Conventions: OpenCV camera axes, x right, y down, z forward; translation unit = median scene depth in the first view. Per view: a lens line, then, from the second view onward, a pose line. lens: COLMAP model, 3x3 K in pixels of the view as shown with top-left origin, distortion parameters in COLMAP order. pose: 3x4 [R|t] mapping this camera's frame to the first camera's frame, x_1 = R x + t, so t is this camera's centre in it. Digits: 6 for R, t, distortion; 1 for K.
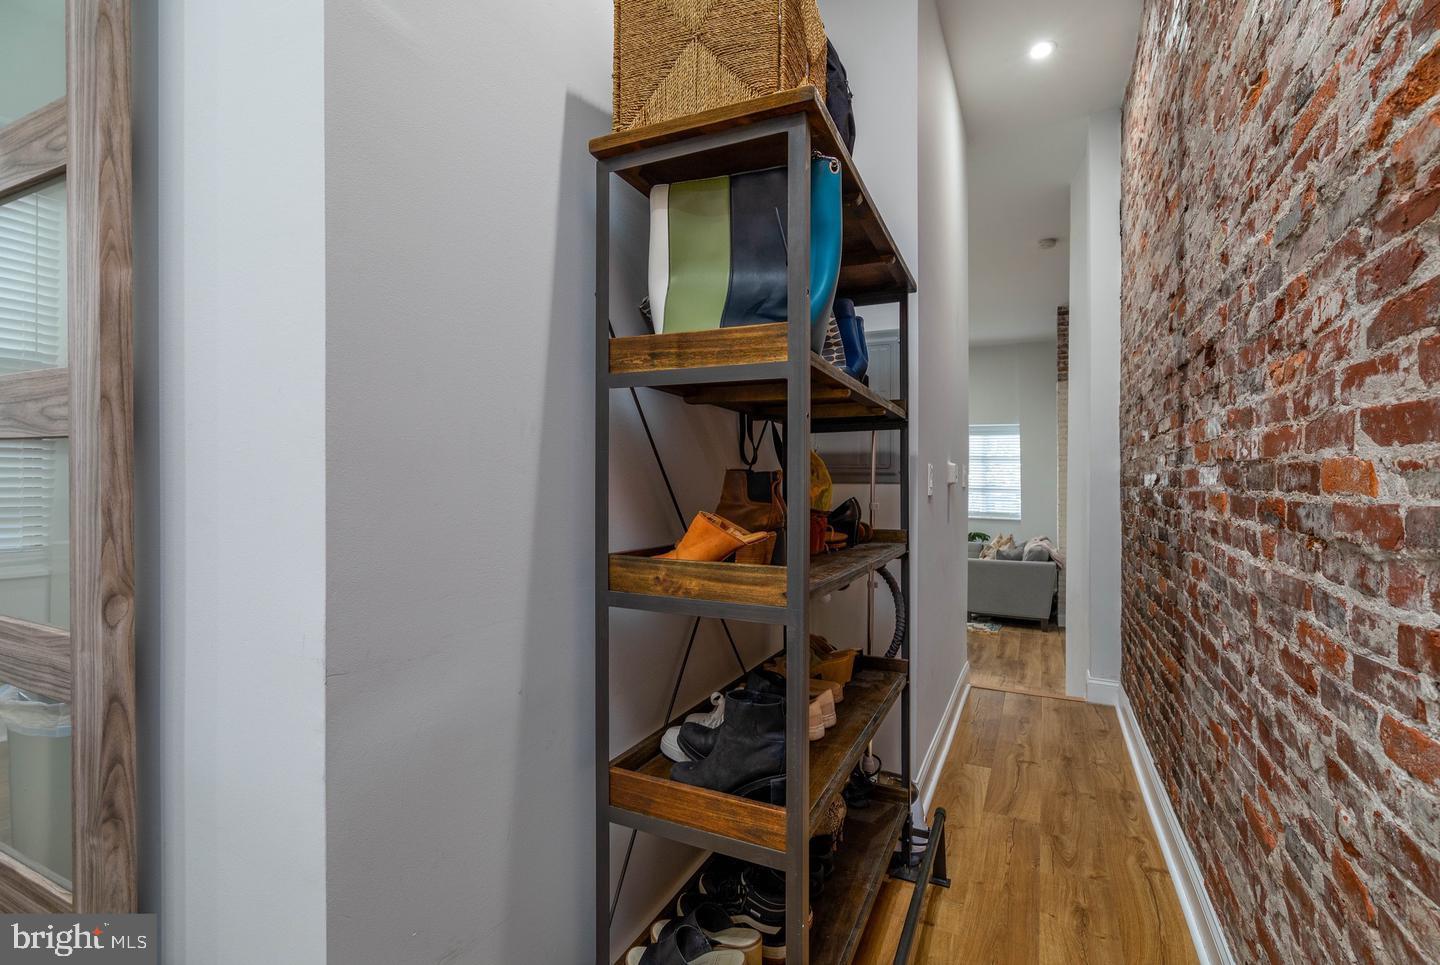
lens RADIAL K [[659.2, 0, 718.3], [0, 659.2, 489.3], [0, 0, 1]] dist [-0.000415, -0.000548]
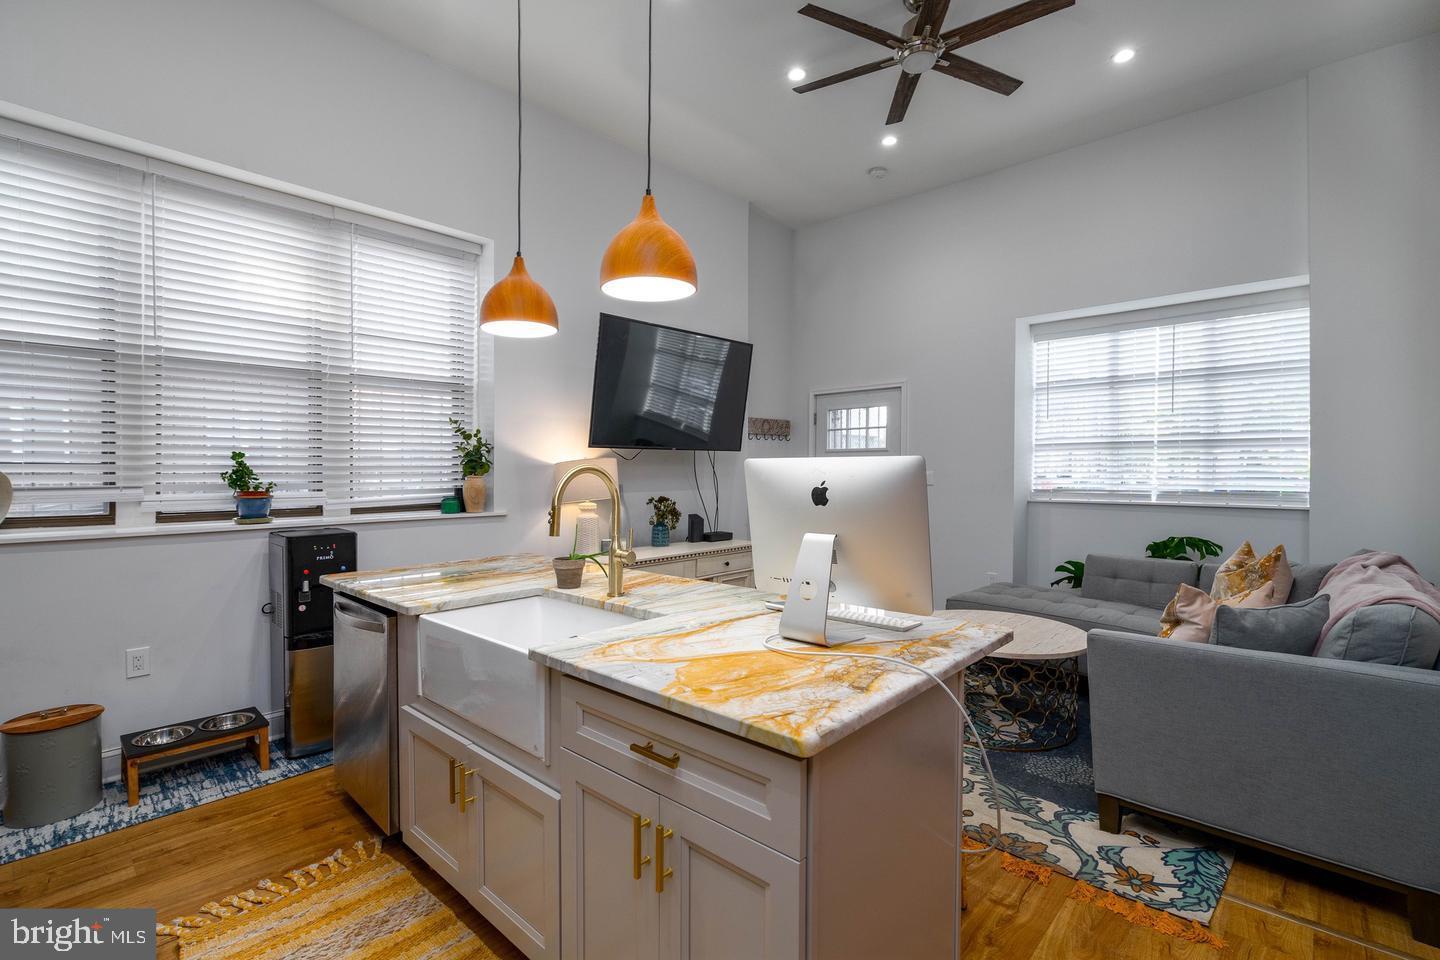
lens RADIAL K [[659.2, 0, 718.3], [0, 659.2, 486.8], [0, 0, 1]] dist [-0.000415, -0.000548]
pose [[0.954959, 0.012514, -0.296474, 0.257014], [-0.004124, 0.999574, 0.028907, 0.024687], [0.296710, -0.026383, 0.954603, 0.565756]]
